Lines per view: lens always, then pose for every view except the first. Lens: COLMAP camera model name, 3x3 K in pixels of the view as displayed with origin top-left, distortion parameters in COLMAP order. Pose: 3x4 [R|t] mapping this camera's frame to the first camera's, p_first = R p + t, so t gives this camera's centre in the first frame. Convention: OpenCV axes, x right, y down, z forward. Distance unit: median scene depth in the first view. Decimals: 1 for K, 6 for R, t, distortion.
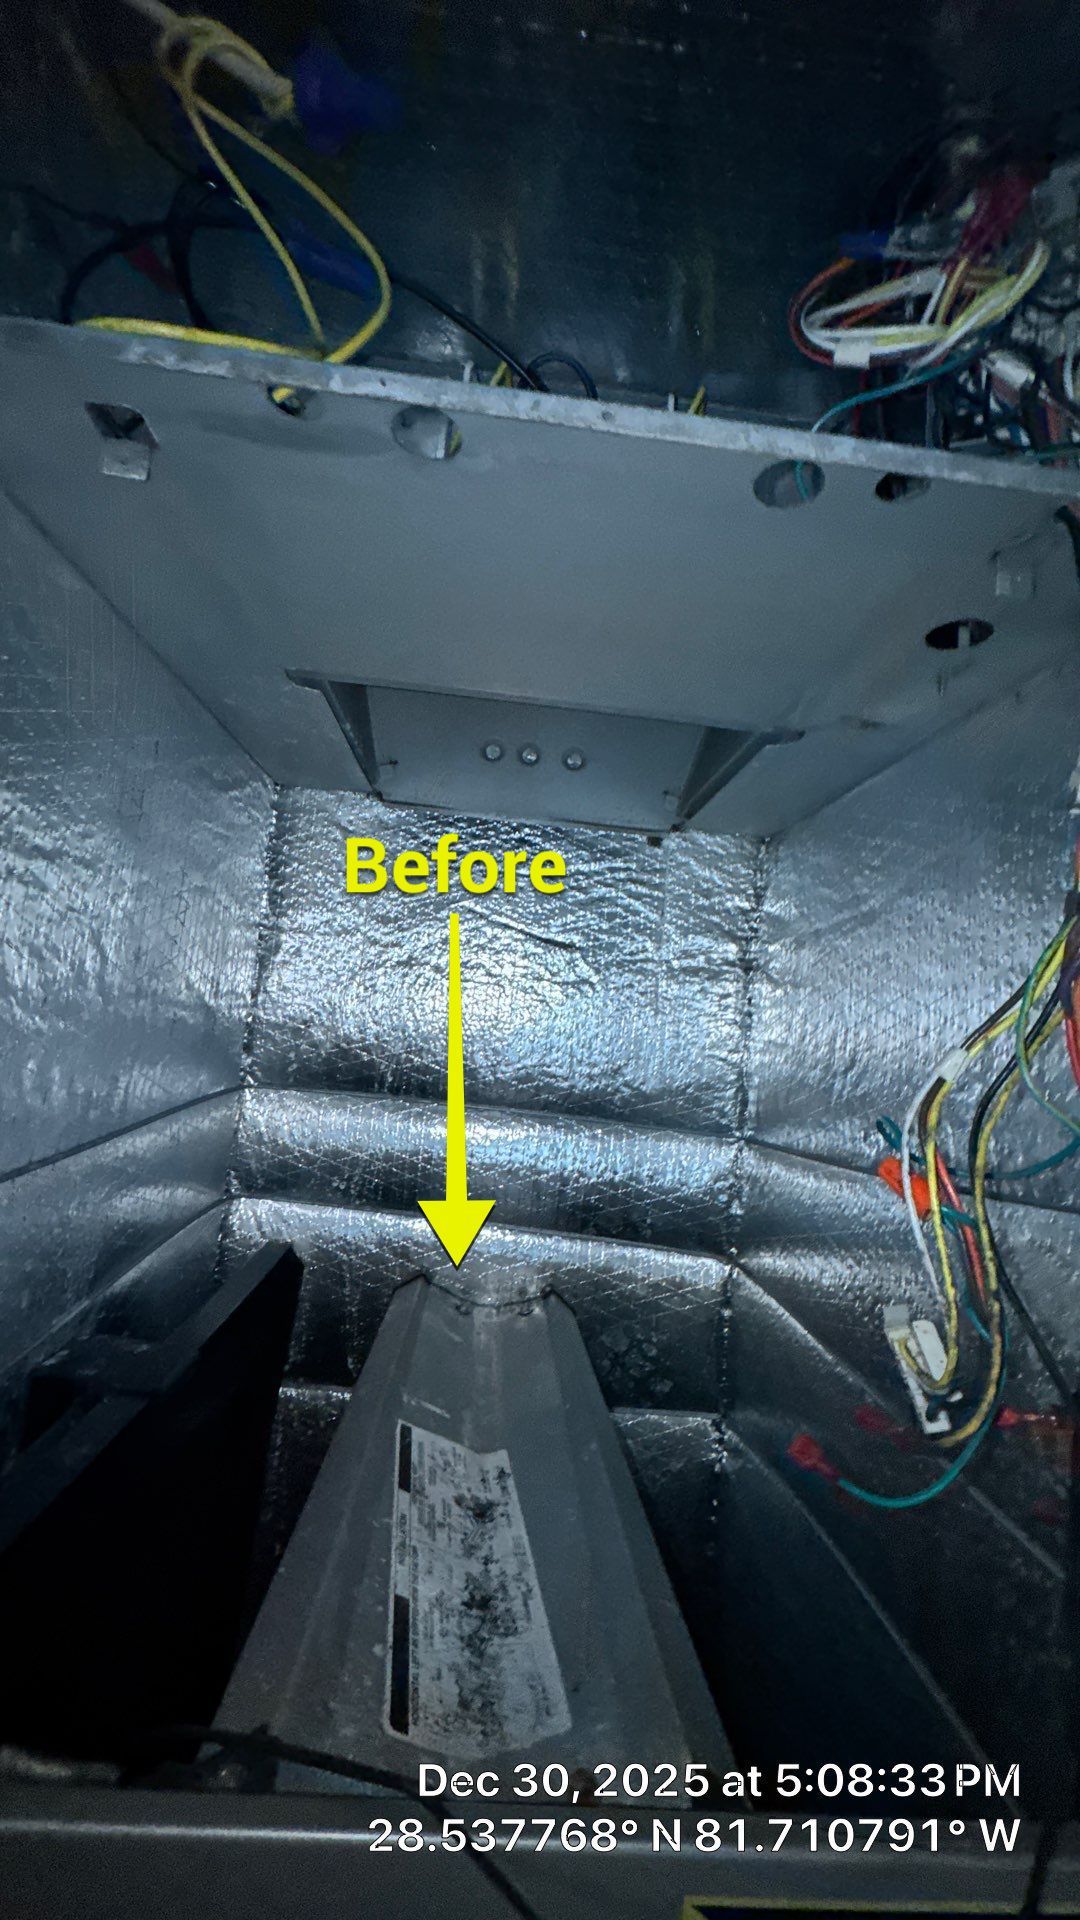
lens RADIAL K [[766.1, 0, 539.1], [0, 766.1, 958.4], [0, 0, 1]] dist [-0.005979, 0.000424]
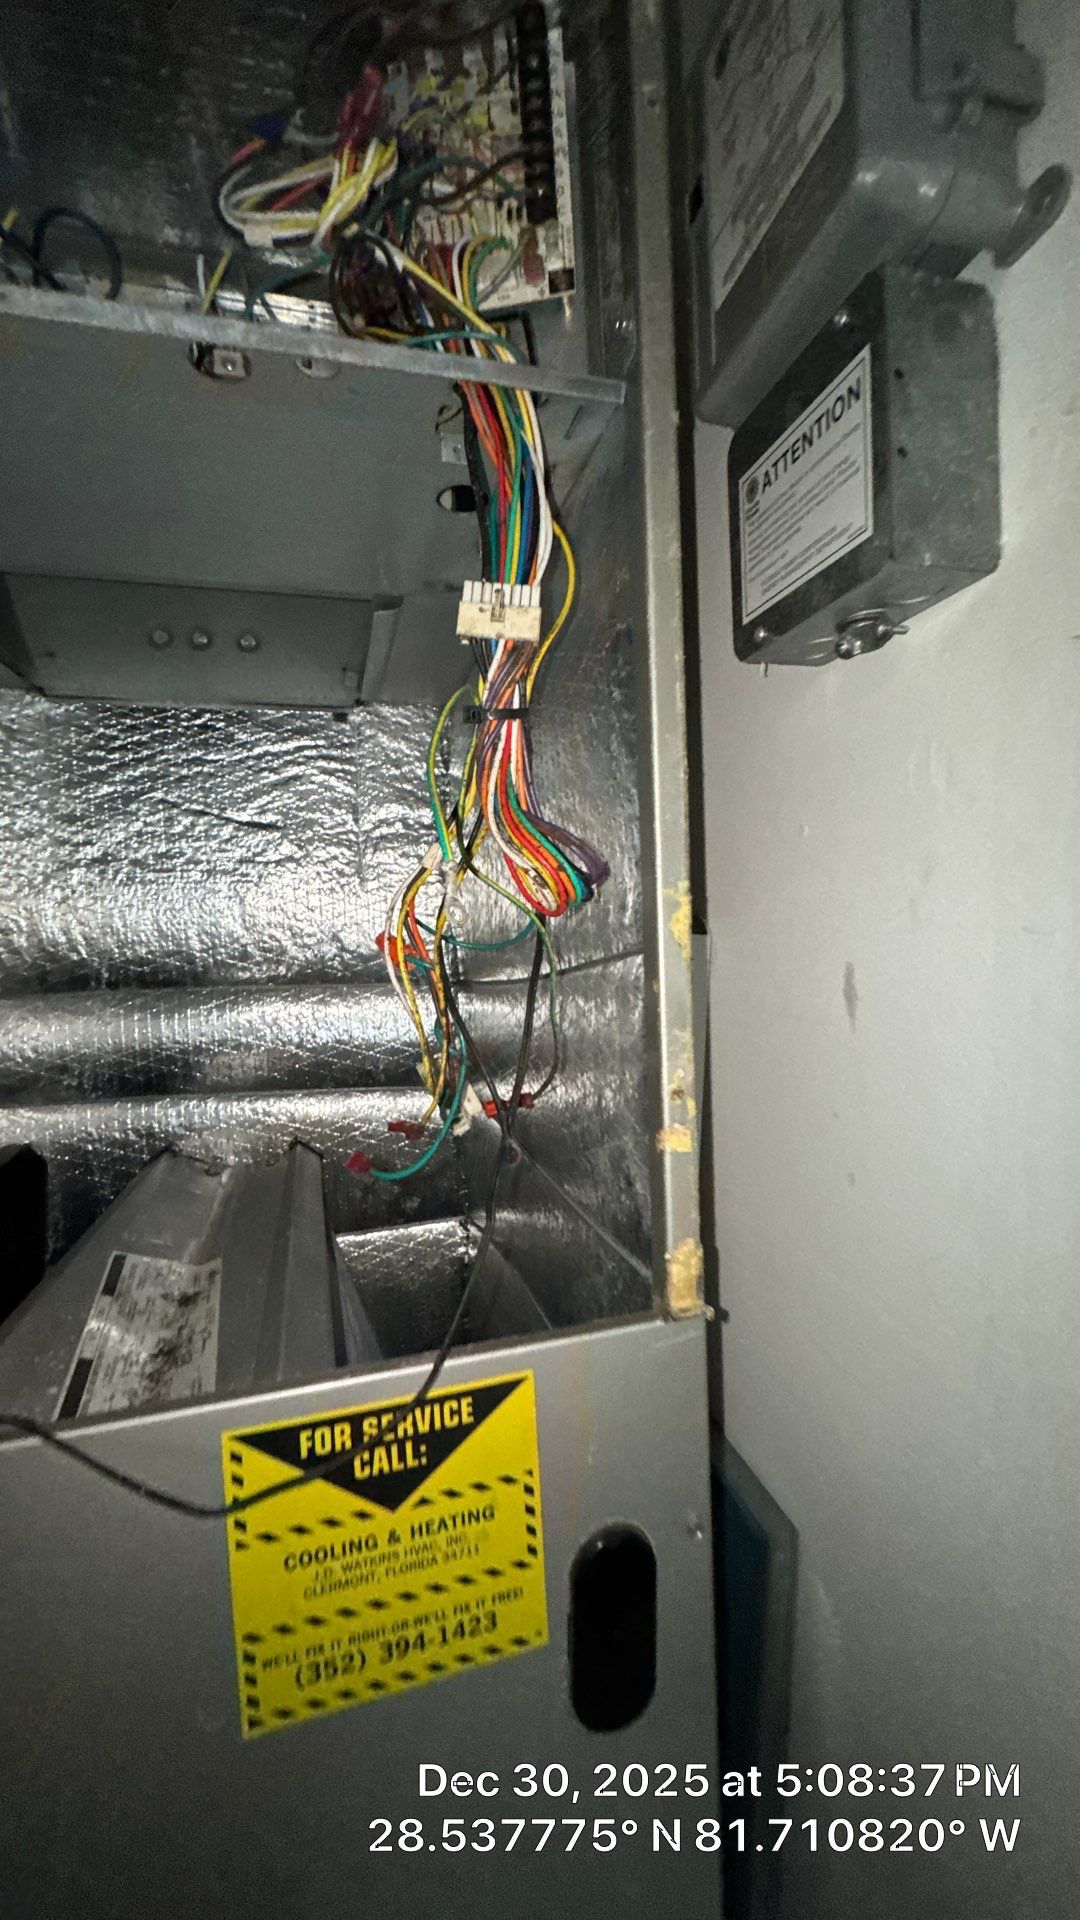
lens RADIAL K [[766.1, 0, 543.9], [0, 766.1, 958.0], [0, 0, 1]] dist [-0.005979, 0.000424]
pose [[0.969001, -0.139114, 0.204166, 0.174339], [0.112159, 0.984036, 0.138179, 0.061996], [-0.220130, -0.110996, 0.969135, -0.123805]]
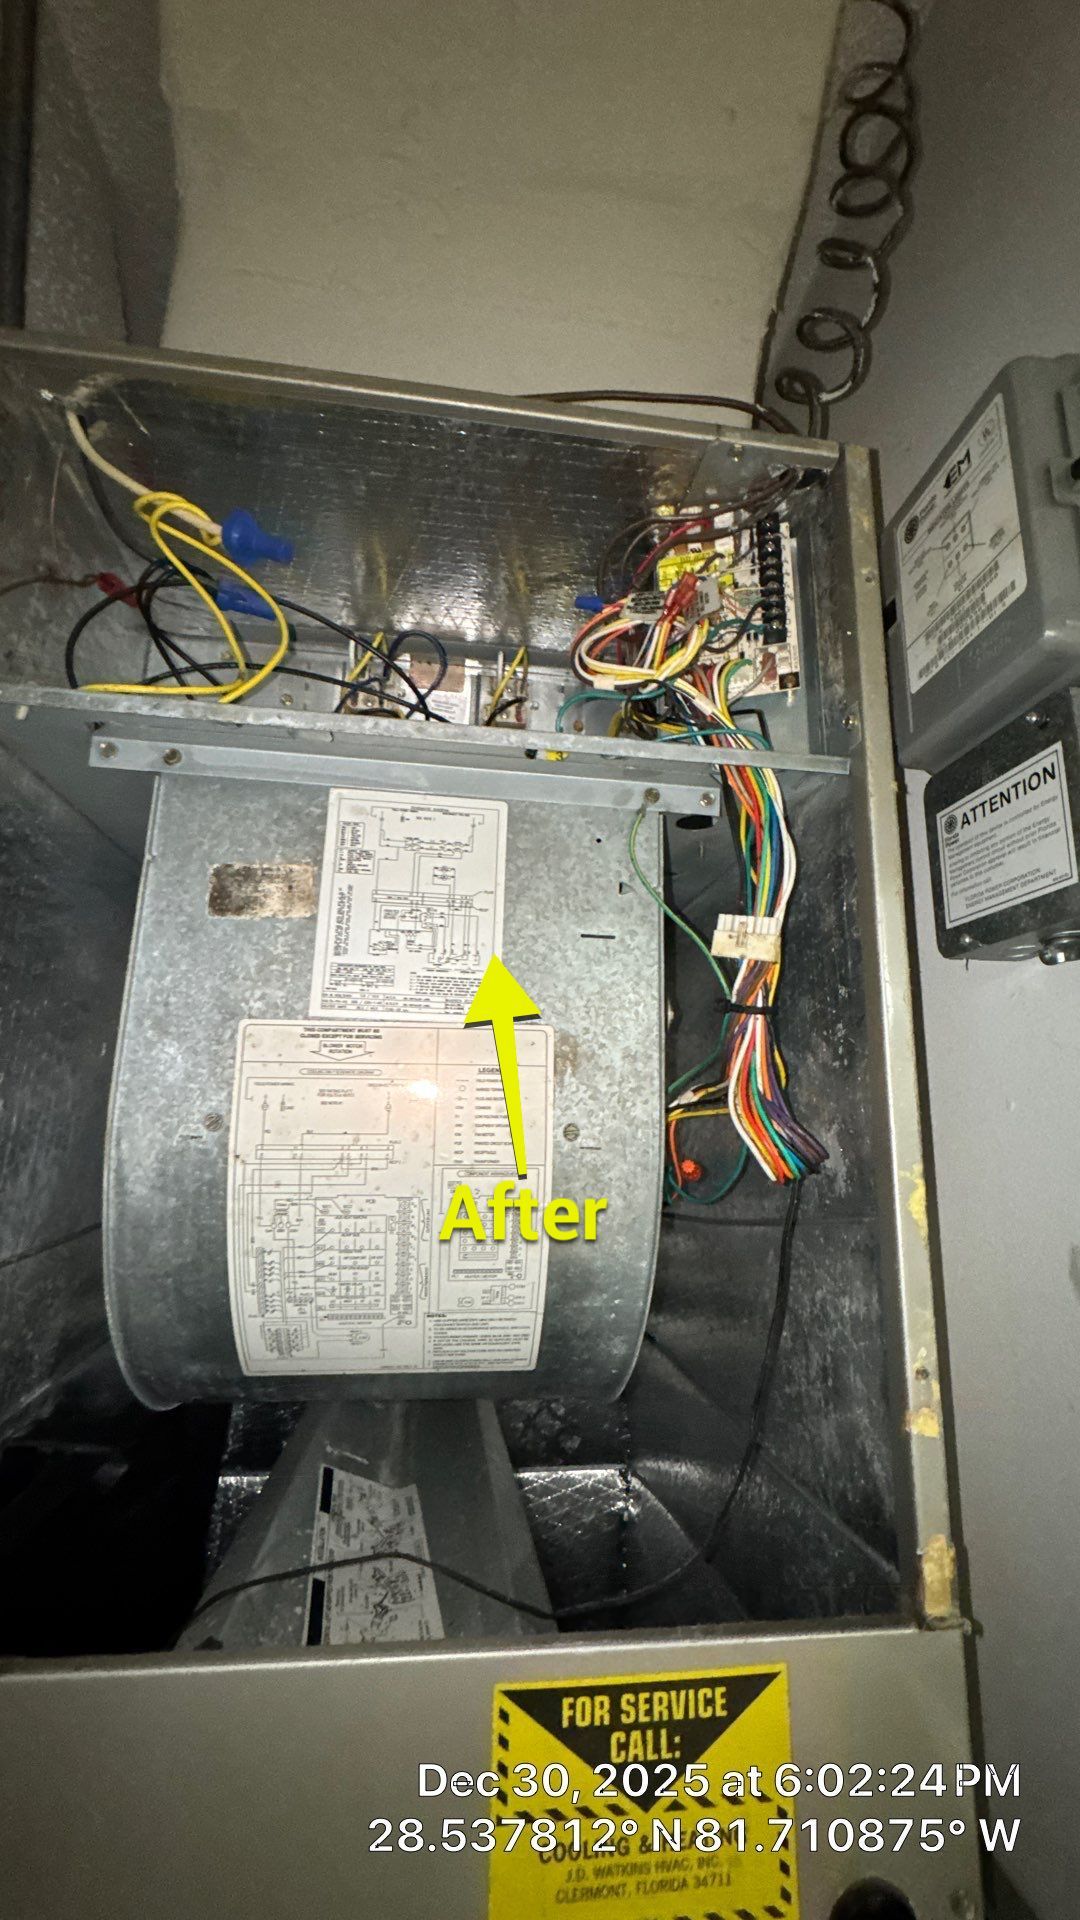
lens RADIAL K [[766.1, 0, 542.3], [0, 766.1, 955.9], [0, 0, 1]] dist [-0.005979, 0.000424]
pose [[0.995560, -0.049919, 0.079804, 0.066852], [0.060170, 0.989463, -0.131693, 0.001068], [-0.072389, 0.135910, 0.988073, -0.200435]]
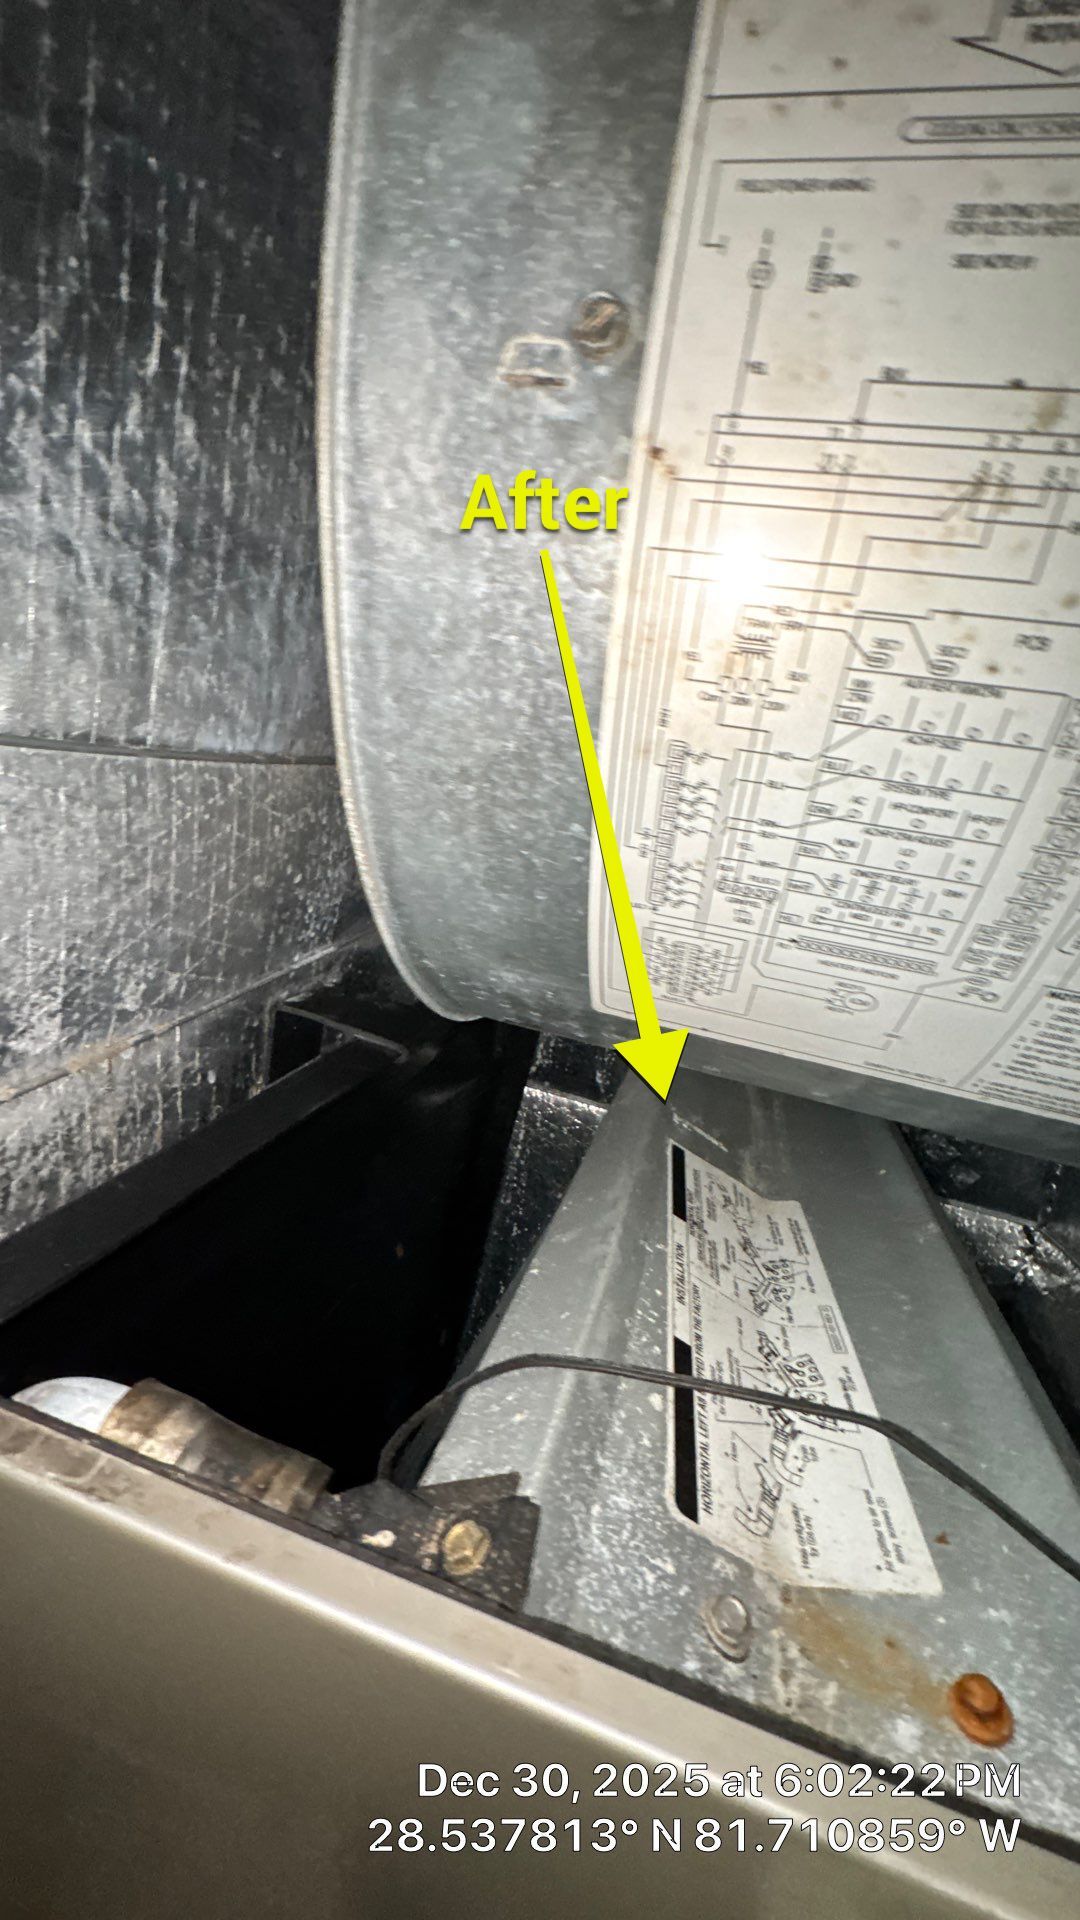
lens RADIAL K [[766.1, 0, 537.3], [0, 766.1, 961.8], [0, 0, 1]] dist [-0.005979, 0.000424]
pose [[0.947223, 0.145918, -0.285440, -0.074740], [-0.056378, 0.952349, 0.299755, 0.125487], [0.315578, -0.267842, 0.910314, 0.176811]]
